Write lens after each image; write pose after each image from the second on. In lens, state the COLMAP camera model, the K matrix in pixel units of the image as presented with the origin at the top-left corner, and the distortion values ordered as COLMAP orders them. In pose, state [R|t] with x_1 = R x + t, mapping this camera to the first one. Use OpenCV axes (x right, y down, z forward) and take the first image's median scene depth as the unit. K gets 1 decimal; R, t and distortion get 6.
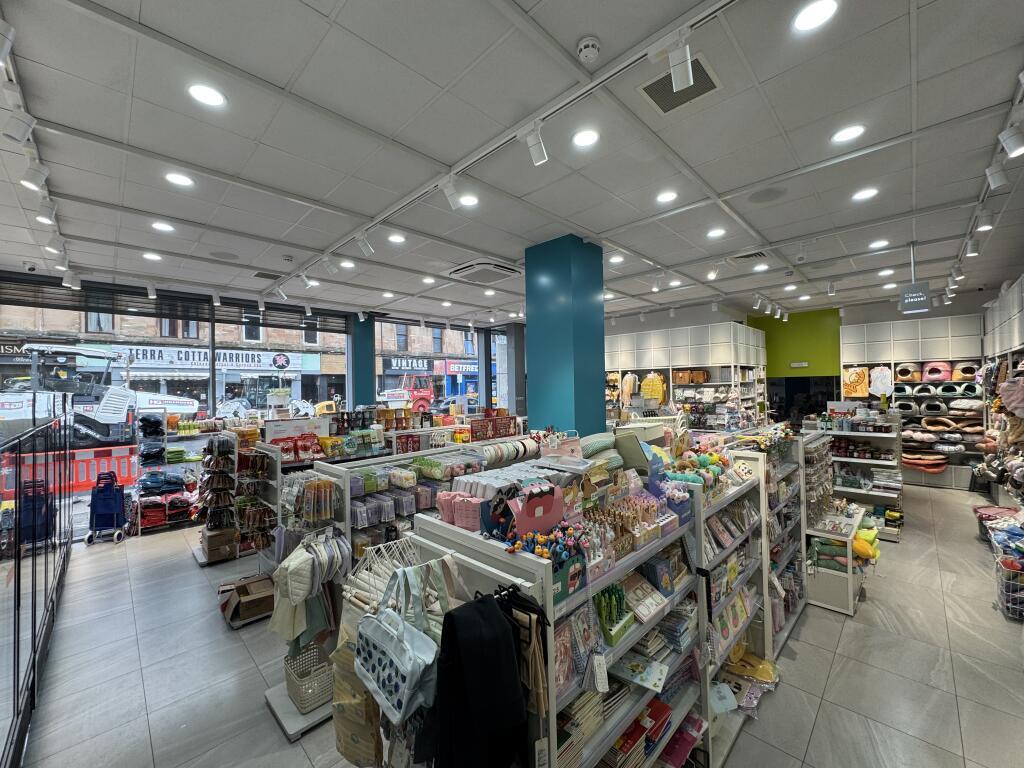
lens RADIAL K [[406.7, 0, 514.3], [0, 406.7, 383.1], [0, 0, 1]] dist [-0.000327, -0.000012]
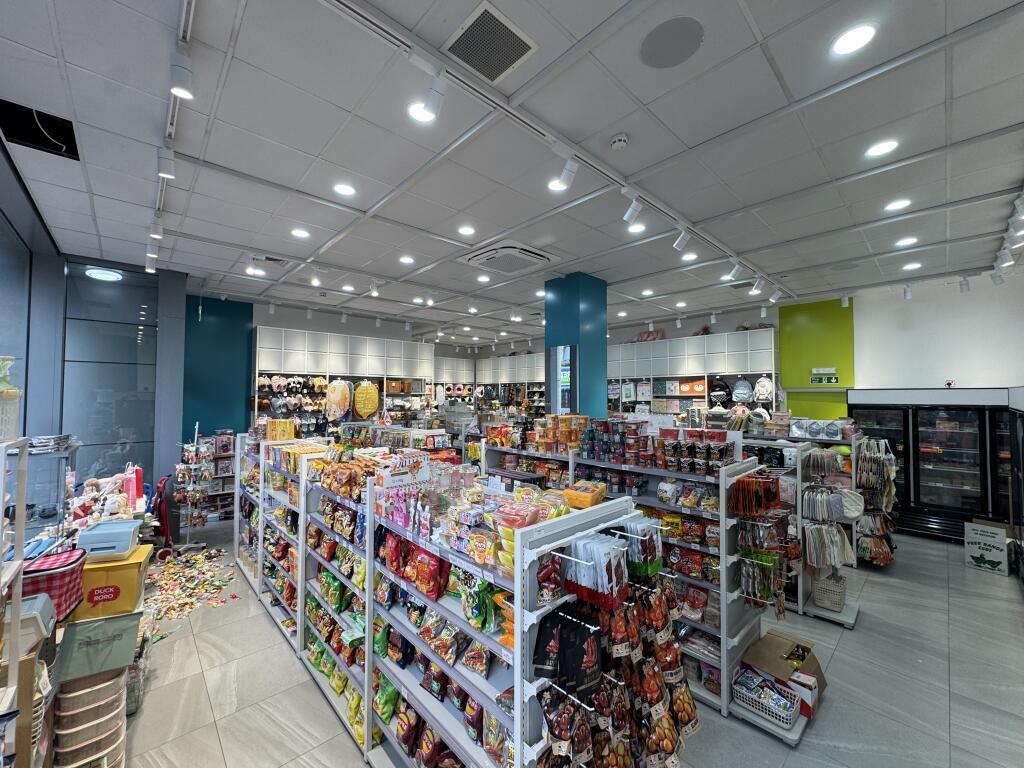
lens RADIAL K [[406.7, 0, 514.5], [0, 406.7, 383.8], [0, 0, 1]] dist [-0.000327, -0.000012]
pose [[0.031391, 0.046070, 0.998445, -0.651816], [-0.024665, 0.998669, -0.045304, 0.018438], [-0.999203, -0.023204, 0.032485, 0.665870]]
